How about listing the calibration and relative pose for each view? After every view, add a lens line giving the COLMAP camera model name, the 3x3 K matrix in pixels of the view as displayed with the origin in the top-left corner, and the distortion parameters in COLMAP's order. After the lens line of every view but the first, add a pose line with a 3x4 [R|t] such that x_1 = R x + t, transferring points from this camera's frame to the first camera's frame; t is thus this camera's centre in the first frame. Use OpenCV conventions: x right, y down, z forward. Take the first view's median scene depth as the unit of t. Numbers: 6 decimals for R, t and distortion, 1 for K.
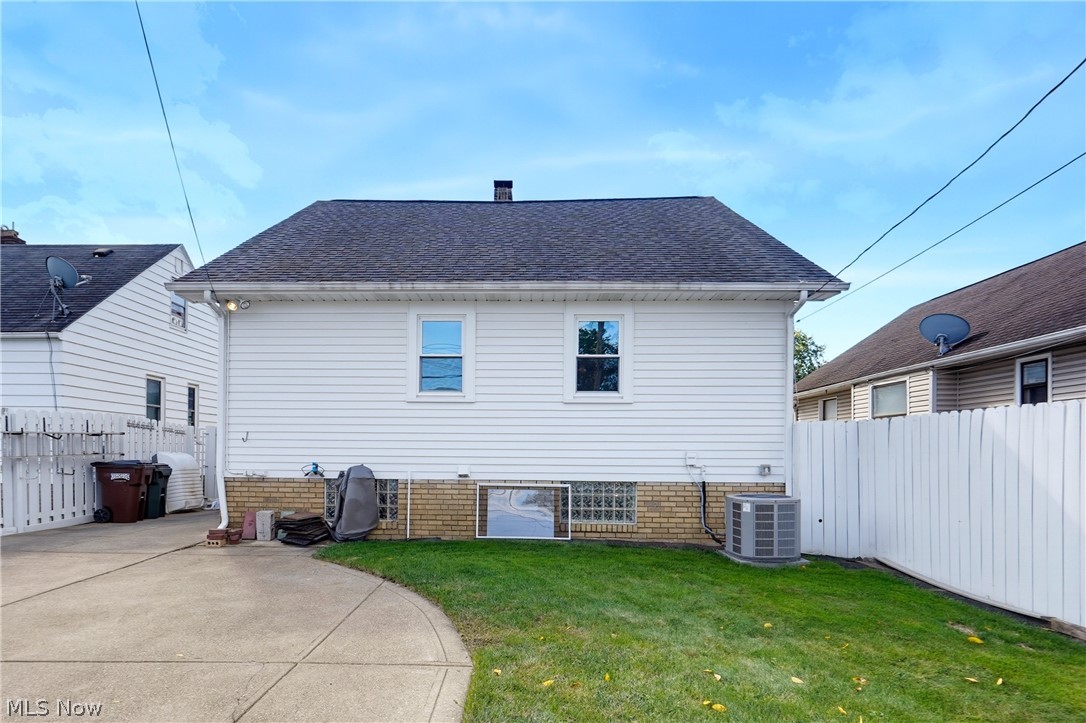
lens RADIAL K [[555.9, 0, 542.9], [0, 555.9, 402.2], [0, 0, 1]] dist [-0.001988, 0.000594]
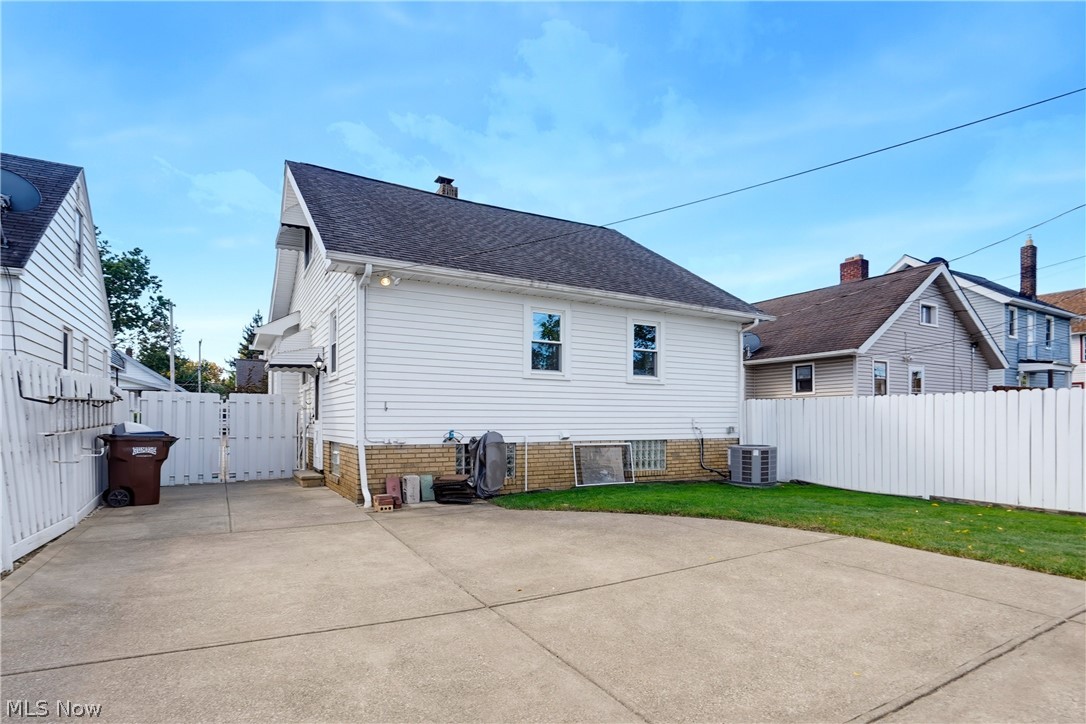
lens RADIAL K [[503.5, 0, 544.5], [0, 503.5, 368.6], [0, 0, 1]] dist [-0.003572, 0.001549]
pose [[0.866782, 0.043810, 0.496758, -0.756385], [-0.040201, 0.999030, -0.017960, -0.004068], [-0.497063, -0.004403, 0.867703, 0.028068]]
